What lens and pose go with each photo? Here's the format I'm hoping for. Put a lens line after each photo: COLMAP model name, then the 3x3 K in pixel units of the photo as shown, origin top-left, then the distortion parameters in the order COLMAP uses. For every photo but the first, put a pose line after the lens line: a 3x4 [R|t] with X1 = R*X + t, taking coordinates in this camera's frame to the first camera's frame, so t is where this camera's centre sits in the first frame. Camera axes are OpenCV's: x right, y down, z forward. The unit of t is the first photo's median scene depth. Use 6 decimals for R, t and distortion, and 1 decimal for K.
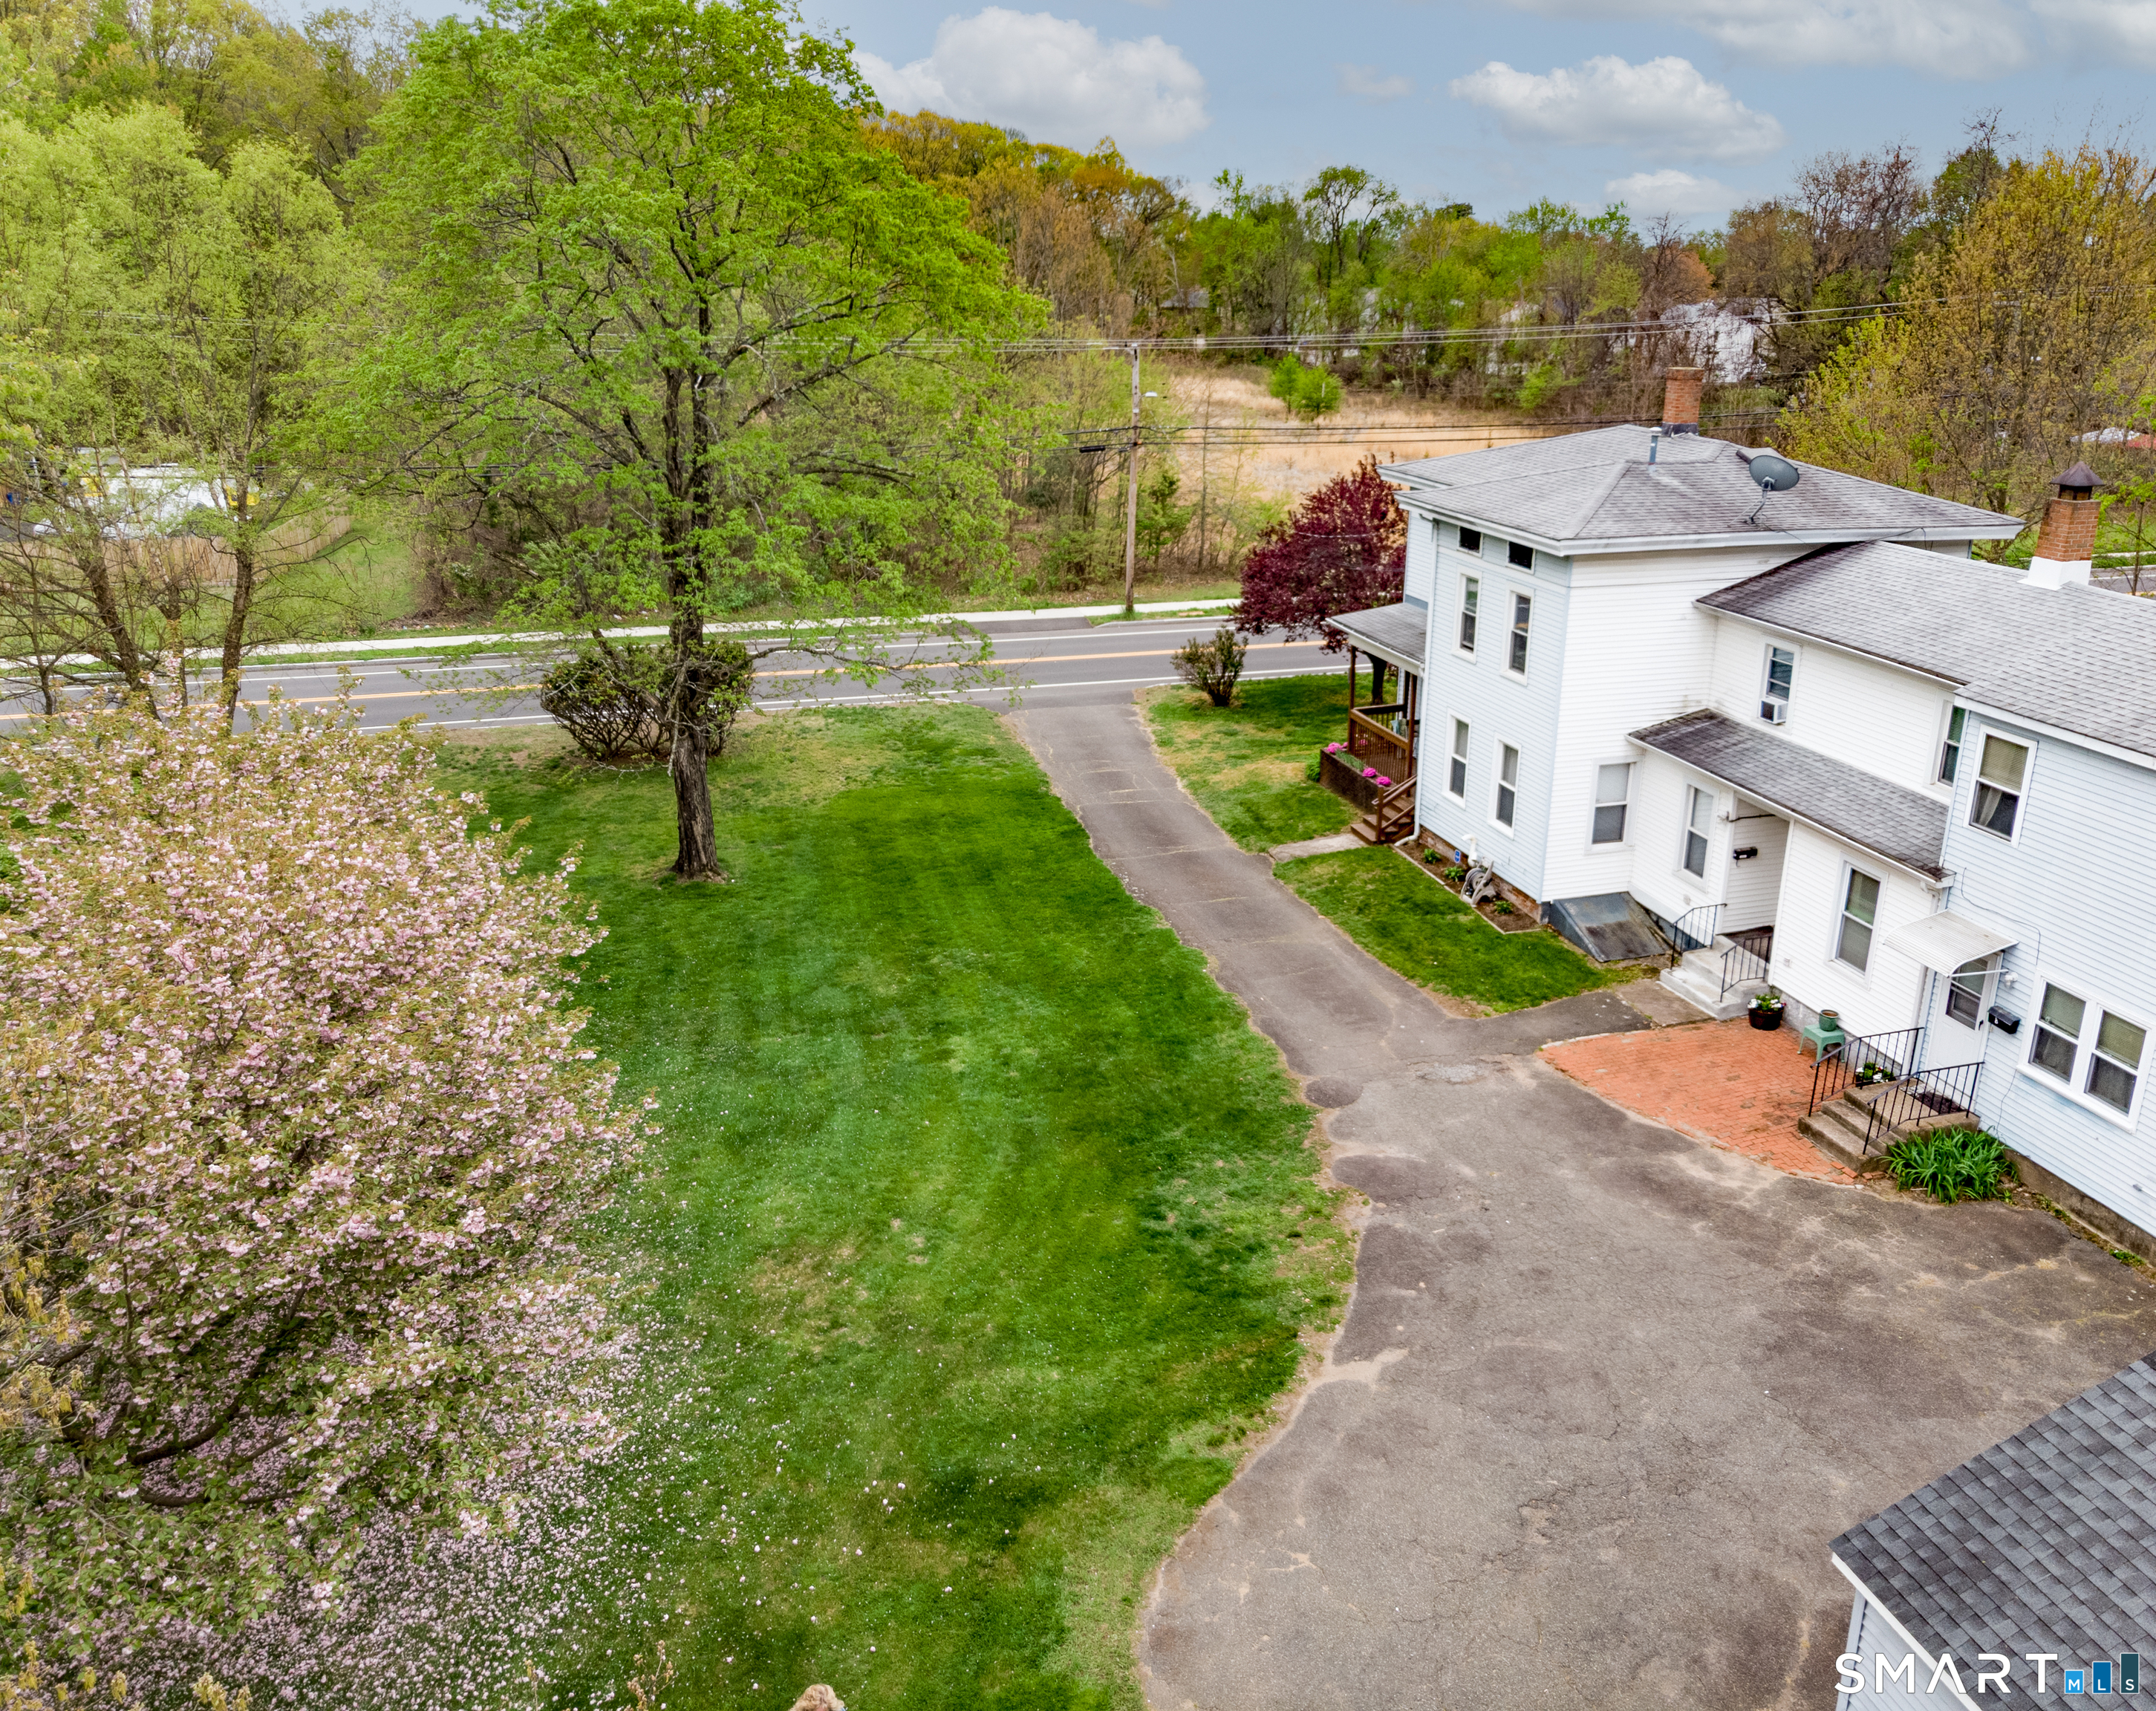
lens RADIAL K [[1694.1, 0, 1078.0], [0, 1694.1, 855.5], [0, 0, 1]] dist [0.037363, -0.189454]
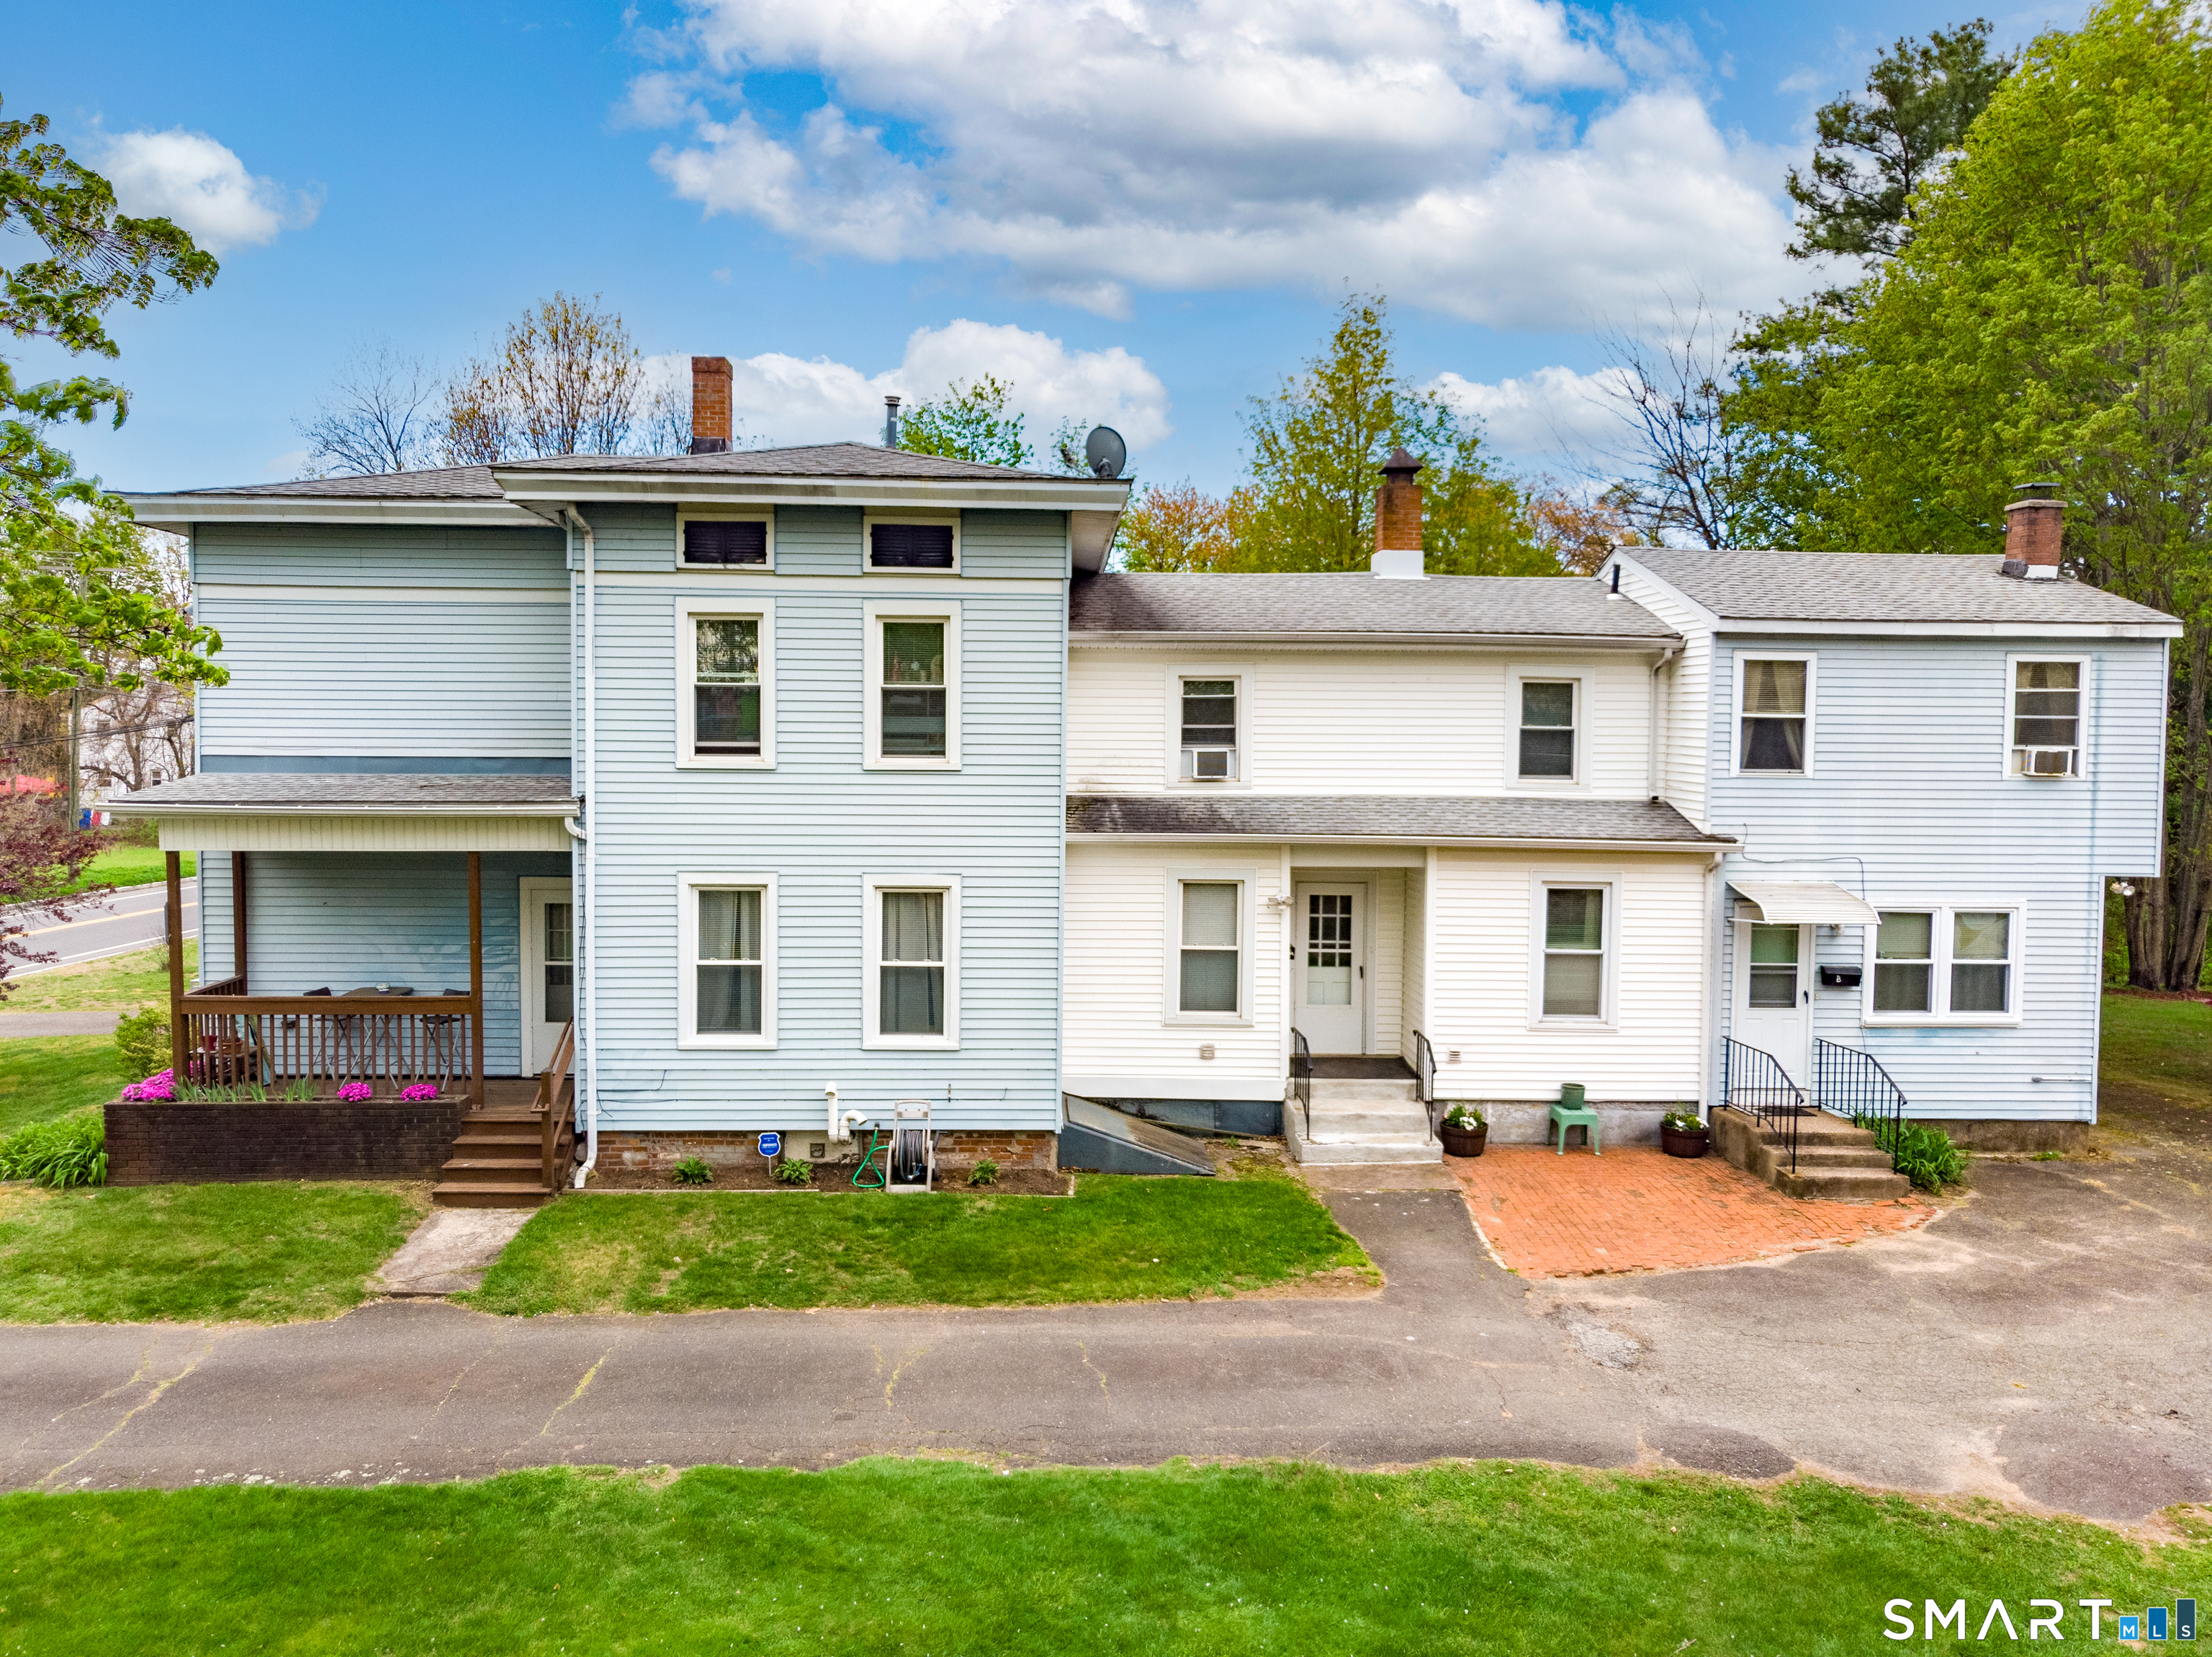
lens RADIAL K [[1634.7, 0, 1106.0], [0, 1634.7, 828.5], [0, 0, 1]] dist [0.007397, 0.003839]
pose [[0.232670, -0.051305, 0.971201, -0.282542], [0.308557, 0.950911, -0.023688, -0.056874], [-0.922311, 0.305183, 0.237079, 0.888566]]
